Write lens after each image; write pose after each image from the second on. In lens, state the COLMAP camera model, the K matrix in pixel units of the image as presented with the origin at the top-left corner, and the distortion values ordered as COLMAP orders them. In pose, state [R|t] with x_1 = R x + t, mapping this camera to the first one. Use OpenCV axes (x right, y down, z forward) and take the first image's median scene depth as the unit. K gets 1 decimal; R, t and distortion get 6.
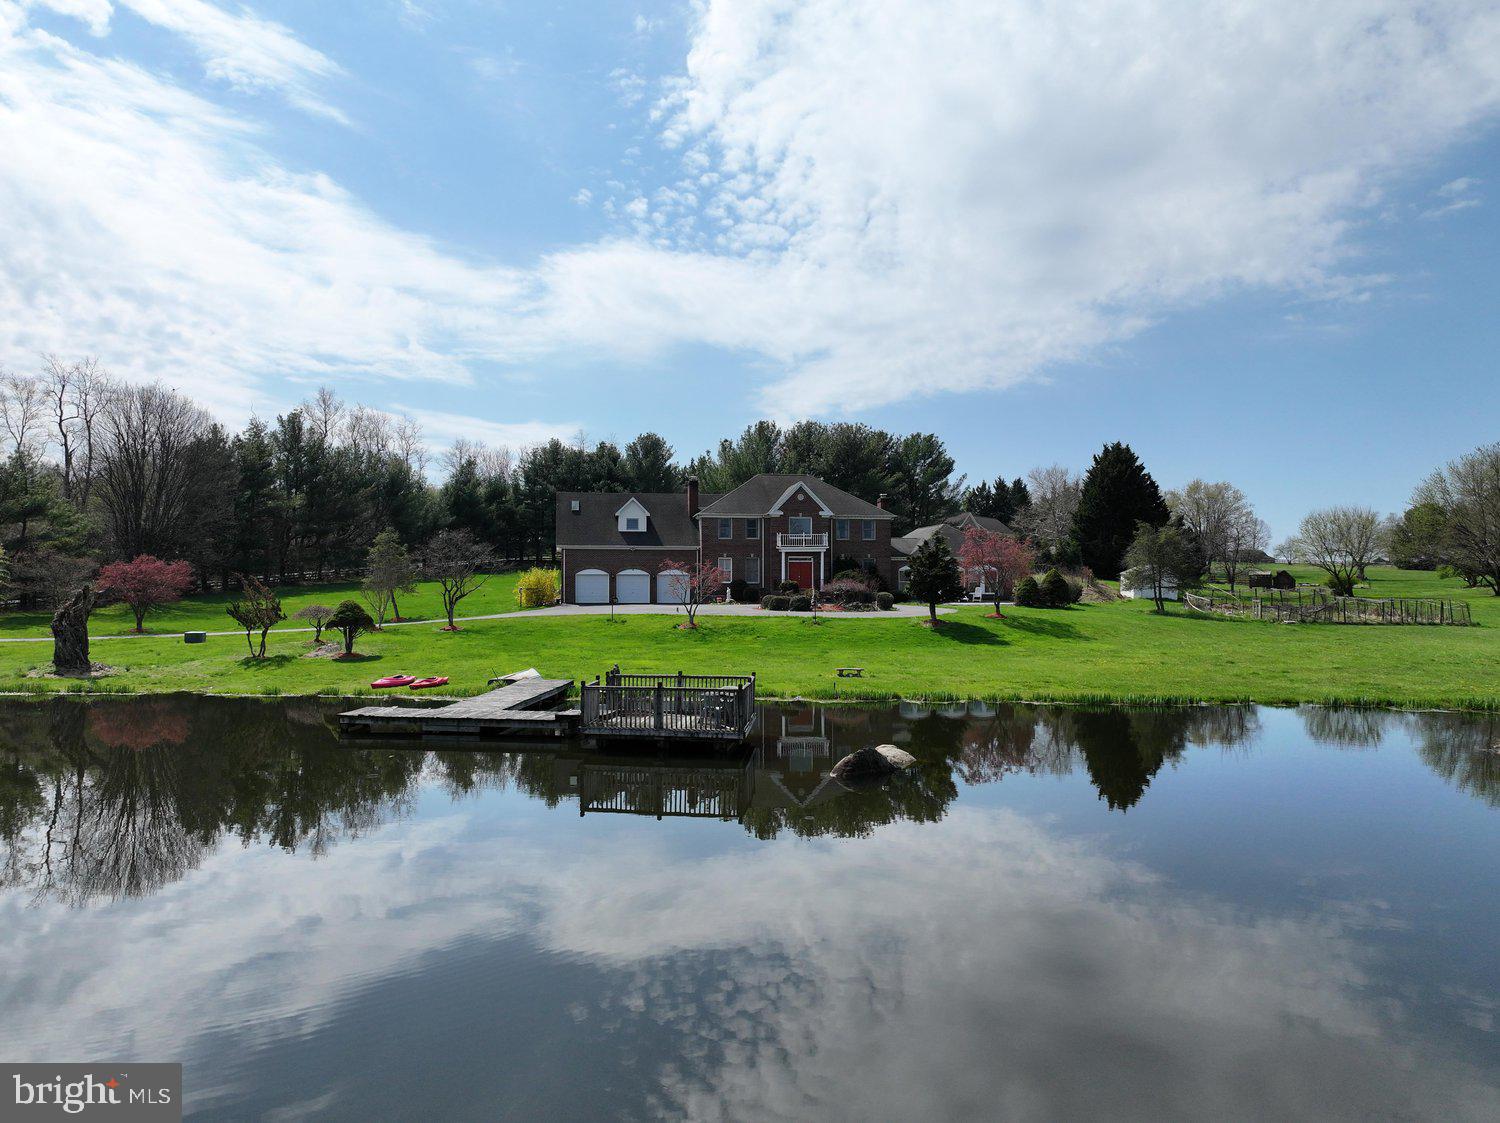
lens RADIAL K [[1066.3, 0, 750.0], [0, 1066.3, 561.5], [0, 0, 1]] dist [-0.002710, 0.033992]
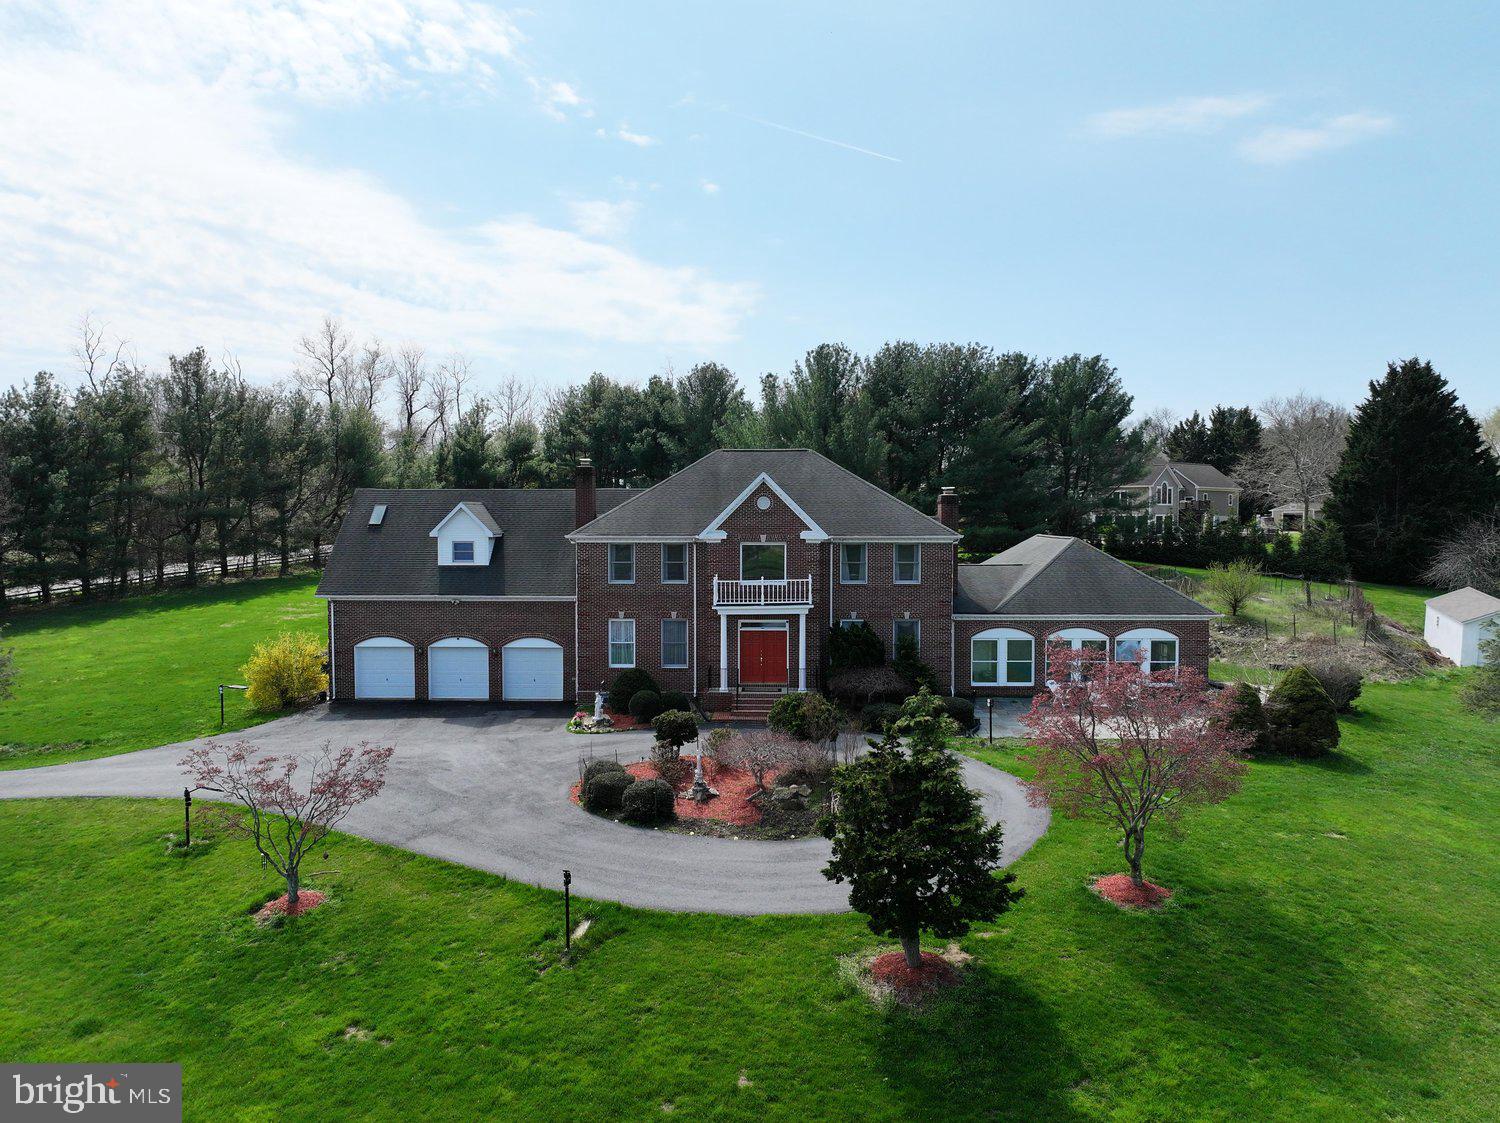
lens RADIAL K [[1066.3, 0, 750.0], [0, 1066.3, 561.5], [0, 0, 1]] dist [-0.002710, 0.033992]
pose [[0.981902, 0.009767, -0.189140, 0.088593], [0.004680, 0.997113, 0.075786, -0.046155], [0.189334, -0.075299, 0.979021, 0.324321]]
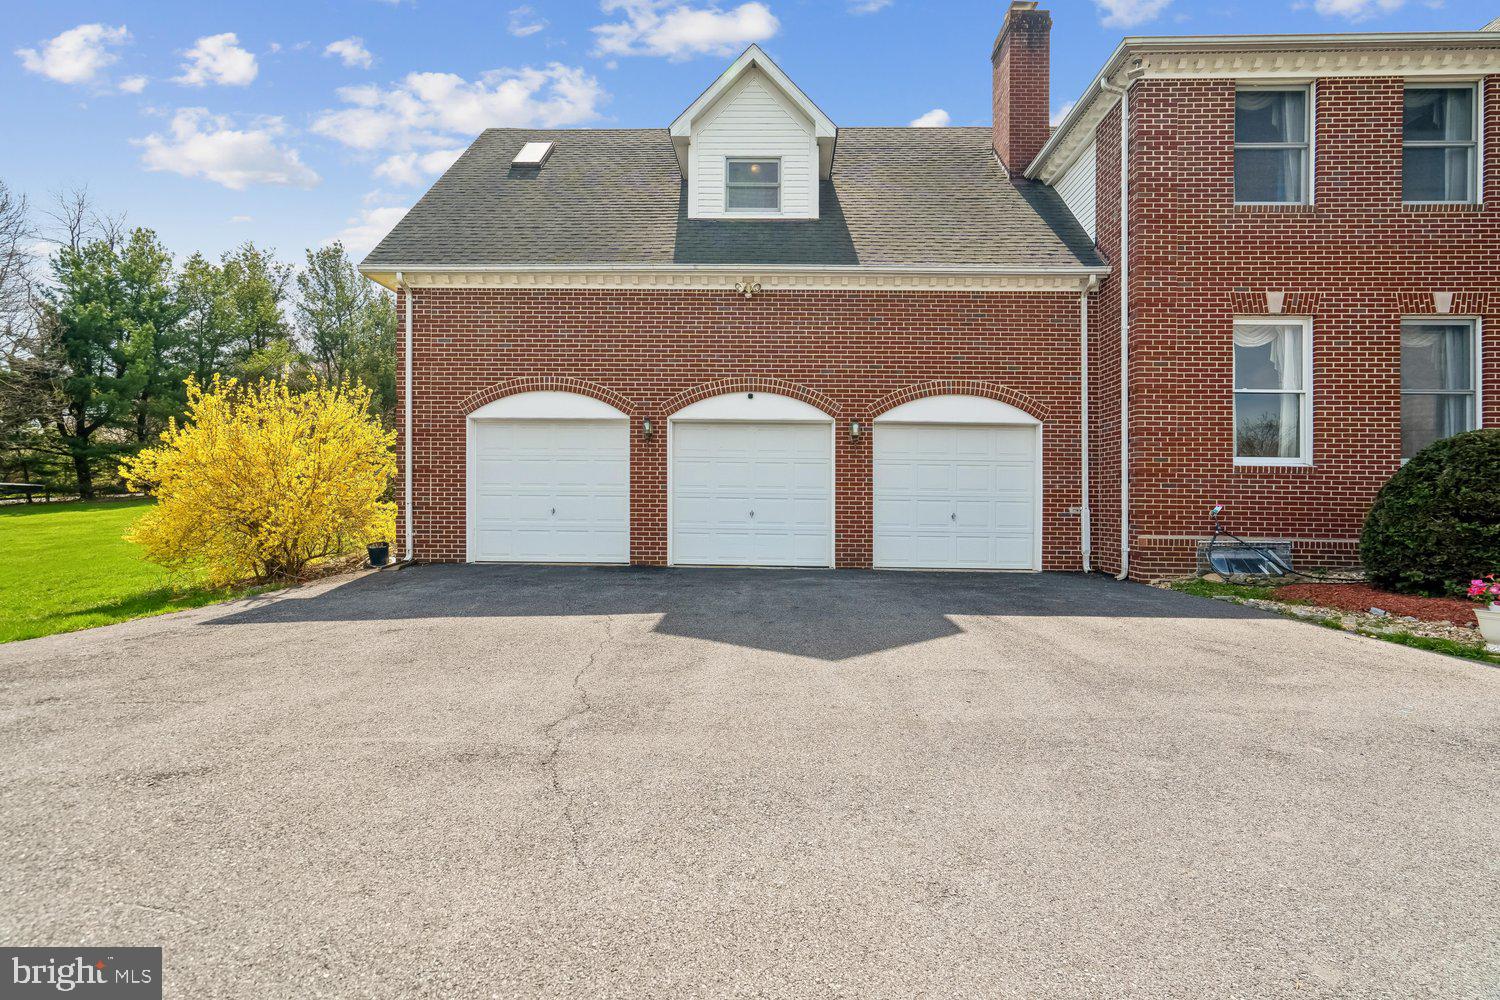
lens RADIAL K [[688.0, 0, 756.8], [0, 688.0, 522.4], [0, 0, 1]] dist [0.000578, 0.000017]
pose [[0.981880, 0.015359, -0.188881, -0.054501], [-0.003510, 0.998013, 0.062906, 0.014662], [0.189472, -0.061104, 0.979983, 0.565046]]
